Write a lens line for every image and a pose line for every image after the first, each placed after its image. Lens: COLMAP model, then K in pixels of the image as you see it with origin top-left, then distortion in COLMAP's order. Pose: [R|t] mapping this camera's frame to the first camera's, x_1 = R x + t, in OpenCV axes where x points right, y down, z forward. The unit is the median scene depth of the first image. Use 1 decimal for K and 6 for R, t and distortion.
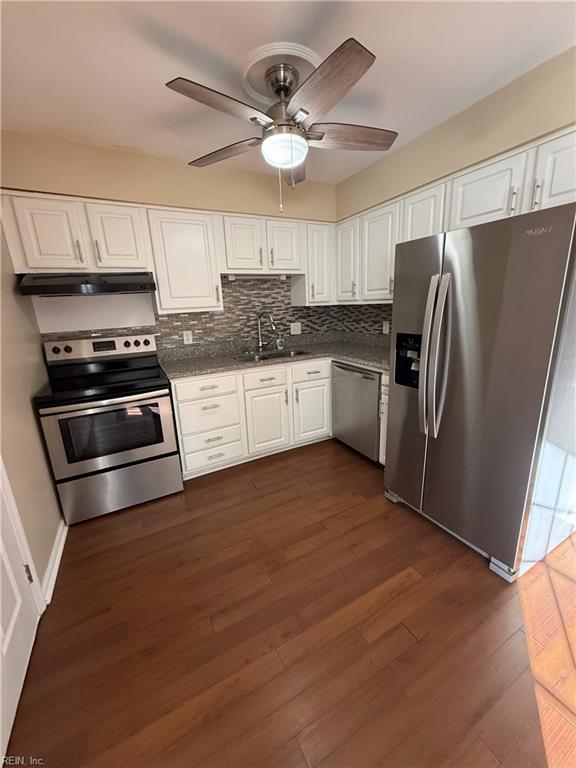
lens RADIAL K [[303.7, 0, 288.0], [0, 303.7, 382.5], [0, 0, 1]] dist [-0.002195, 0.000102]
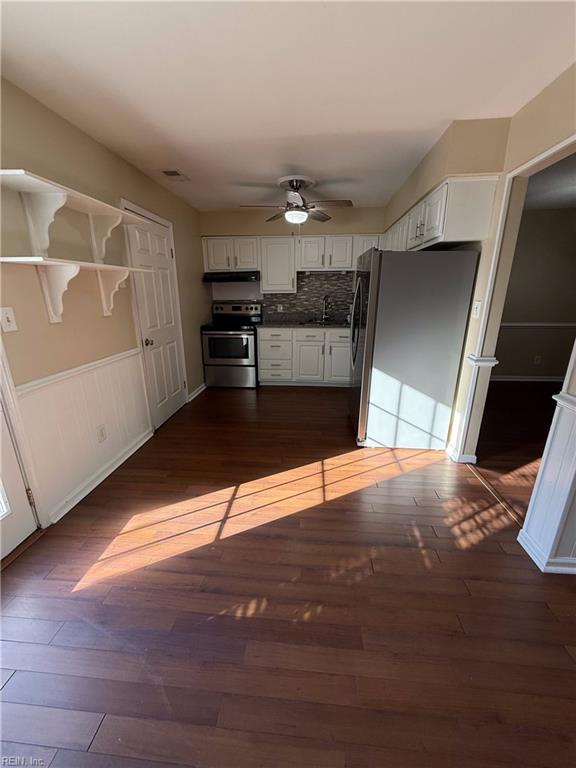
lens RADIAL K [[303.7, 0, 287.8], [0, 303.7, 380.2], [0, 0, 1]] dist [-0.002195, 0.000102]
pose [[0.837809, 0.189148, -0.512152, 0.763819], [-0.169046, 0.981842, 0.086077, 0.110535], [0.519133, 0.014461, 0.854571, -0.501059]]
